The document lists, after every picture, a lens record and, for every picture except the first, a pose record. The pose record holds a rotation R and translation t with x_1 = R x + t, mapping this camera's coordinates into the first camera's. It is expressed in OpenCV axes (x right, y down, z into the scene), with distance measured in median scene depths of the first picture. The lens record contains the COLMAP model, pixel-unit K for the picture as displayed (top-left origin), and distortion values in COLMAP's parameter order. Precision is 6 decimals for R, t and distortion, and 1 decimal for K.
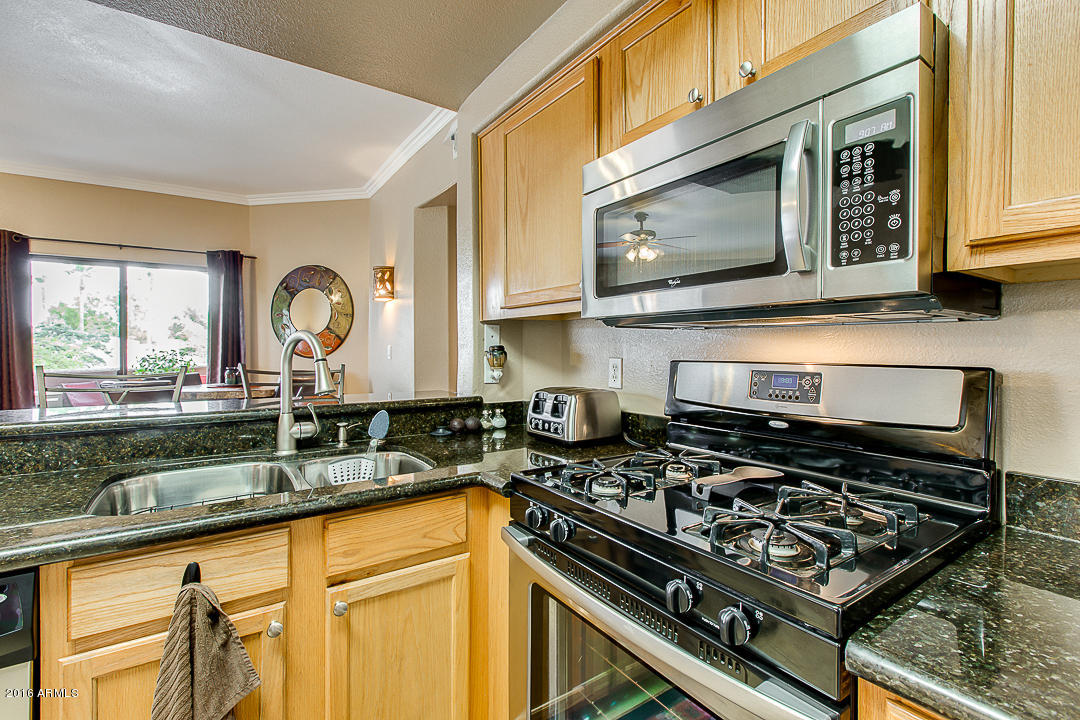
lens RADIAL K [[483.8, 0, 537.7], [0, 483.8, 356.9], [0, 0, 1]] dist [-0.000550, -0.000689]
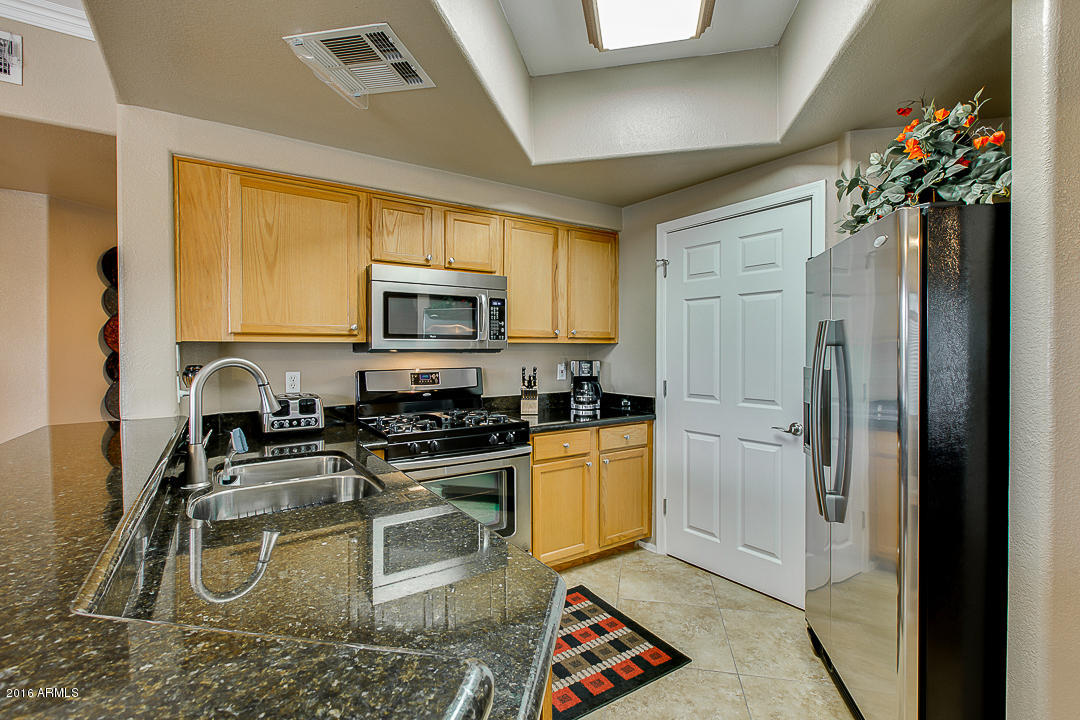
lens RADIAL K [[483.8, 0, 537.7], [0, 483.8, 356.9], [0, 0, 1]] dist [-0.000550, -0.000689]
pose [[0.022976, -0.015272, 0.999619, -2.009918], [0.017161, 0.999742, 0.014879, -0.079046], [-0.999589, 0.016813, 0.023232, 0.417060]]
